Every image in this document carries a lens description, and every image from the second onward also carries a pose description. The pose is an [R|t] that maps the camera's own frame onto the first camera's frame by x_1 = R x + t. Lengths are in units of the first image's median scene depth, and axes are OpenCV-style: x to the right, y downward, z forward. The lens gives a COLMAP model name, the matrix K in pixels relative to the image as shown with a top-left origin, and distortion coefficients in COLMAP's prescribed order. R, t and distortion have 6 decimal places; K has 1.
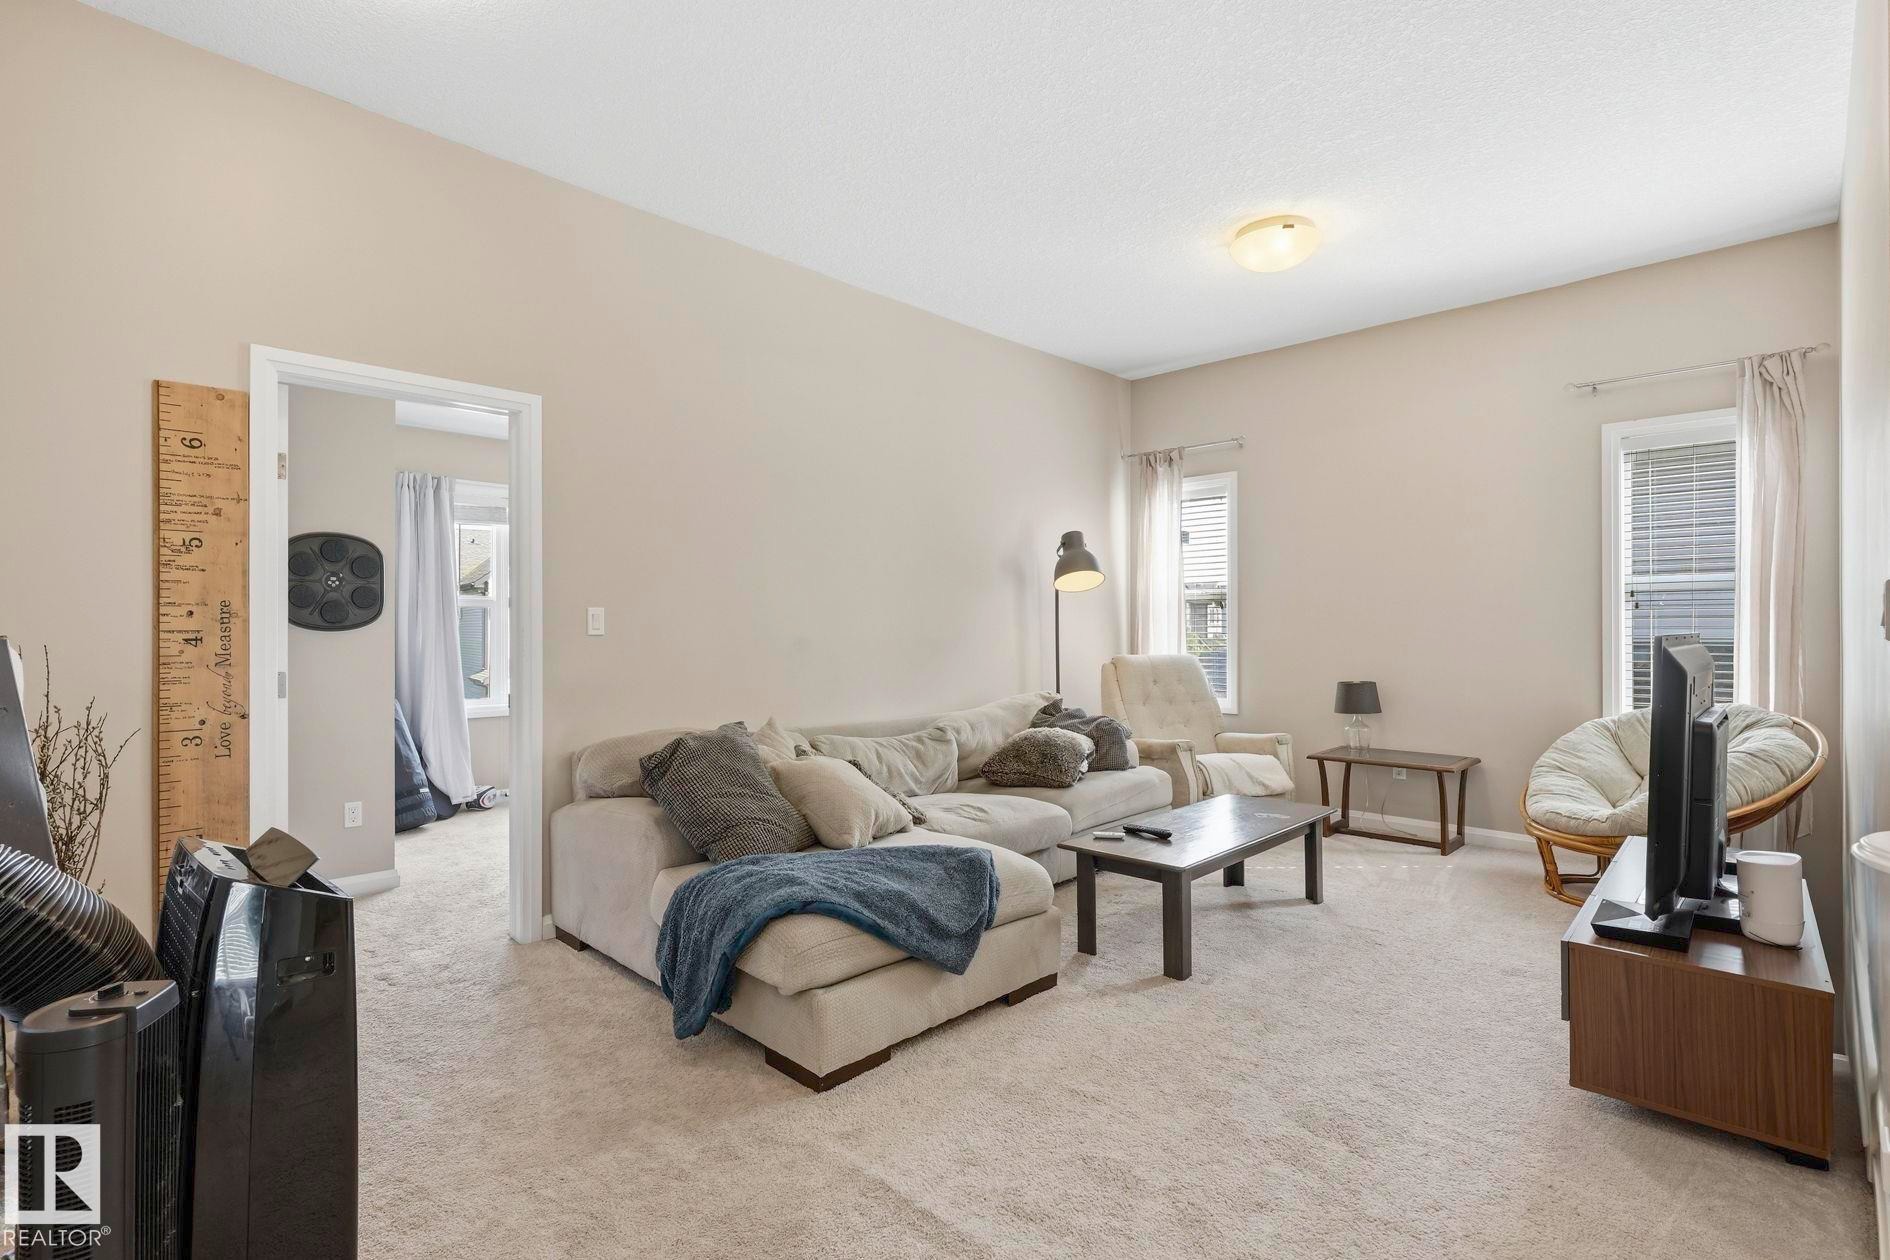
lens RADIAL K [[905.4, 0, 945.0], [0, 905.4, 630.0], [0, 0, 1]] dist [0.000634, 0.000028]
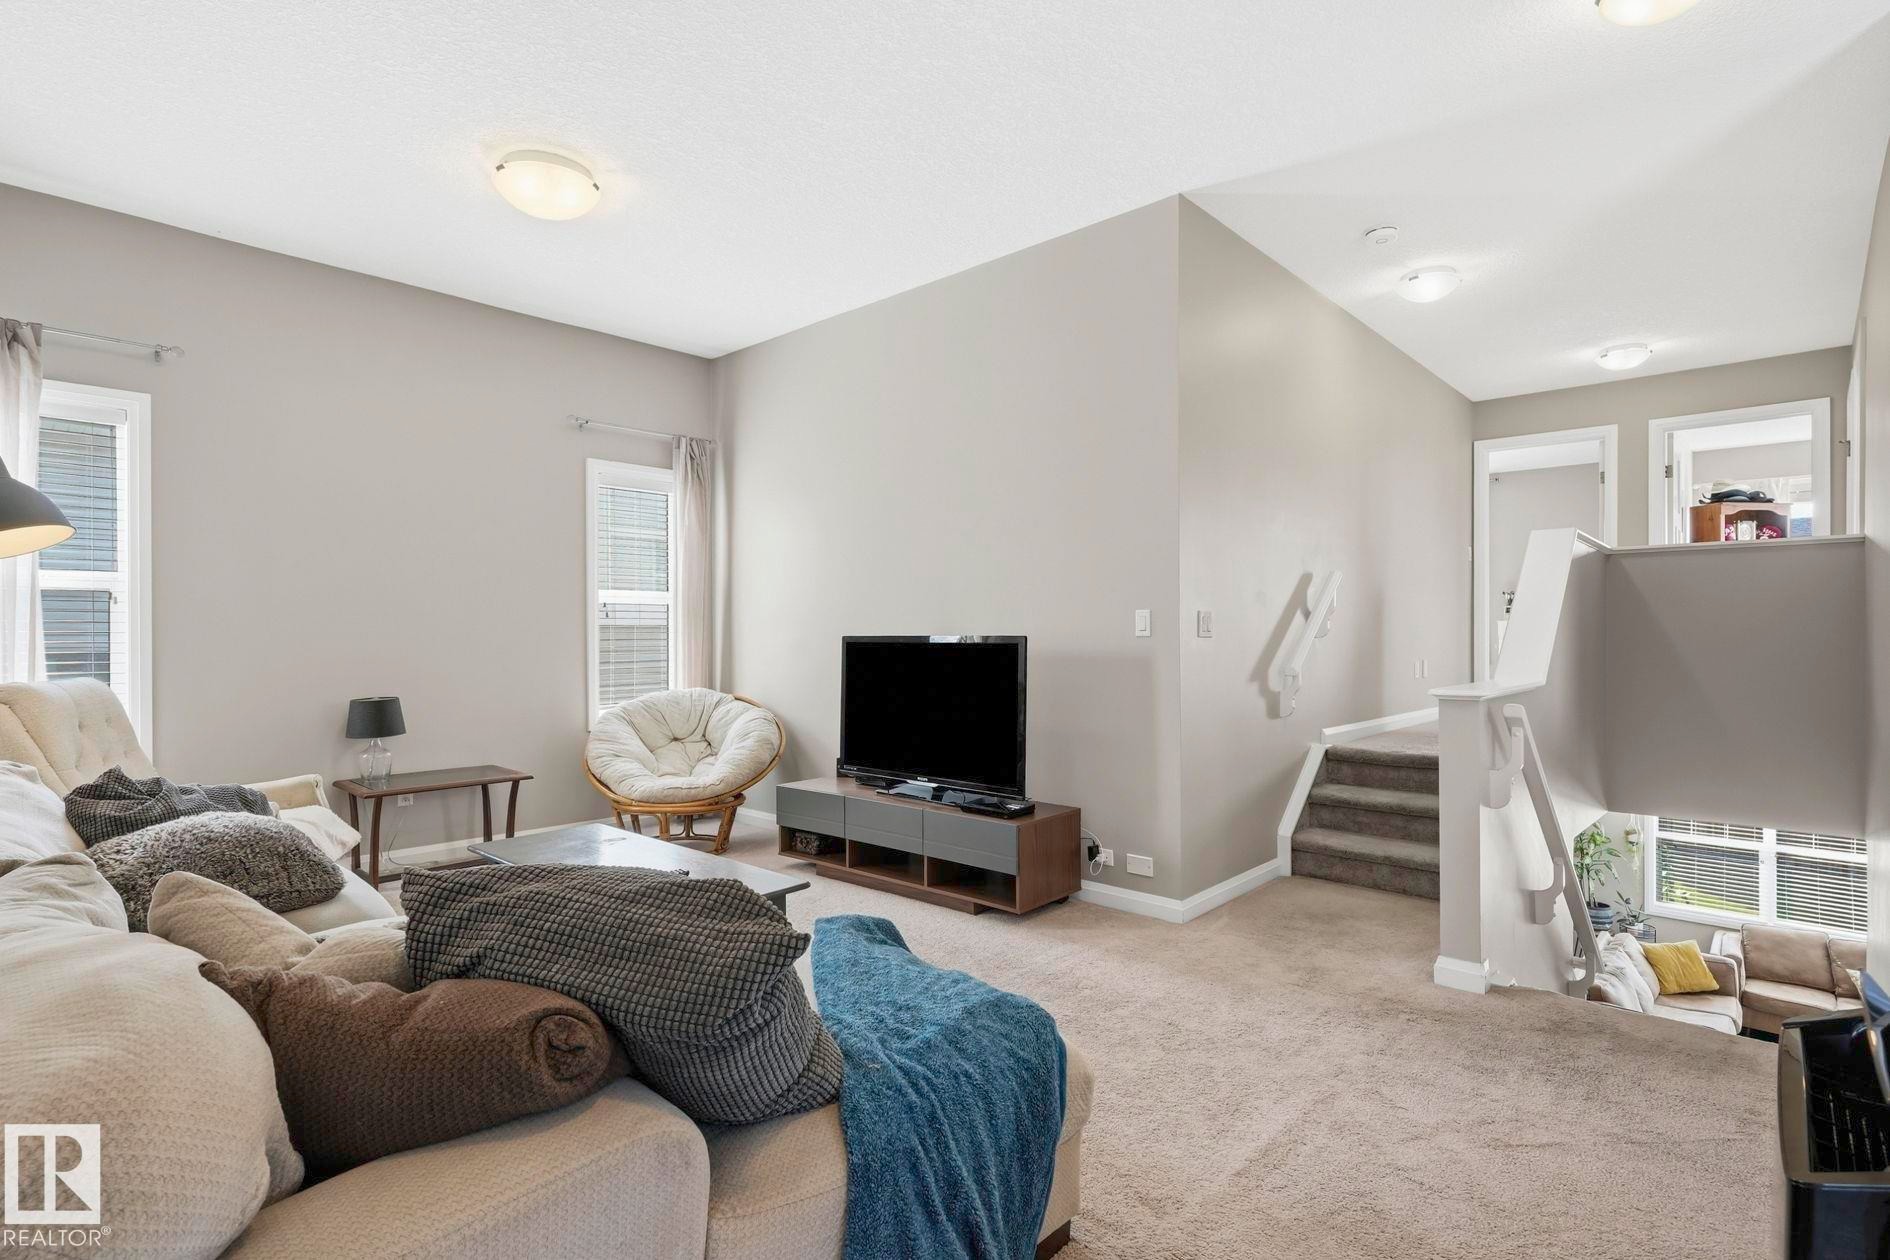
lens RADIAL K [[921.4, 0, 945.0], [0, 921.4, 630.0], [0, 0, 1]] dist [0.000961, -0.000127]
pose [[-0.035344, 0.003976, 0.999367, -1.099545], [0.005871, 0.999976, -0.003771, 0.002119], [-0.999358, 0.005734, -0.035366, 1.373308]]
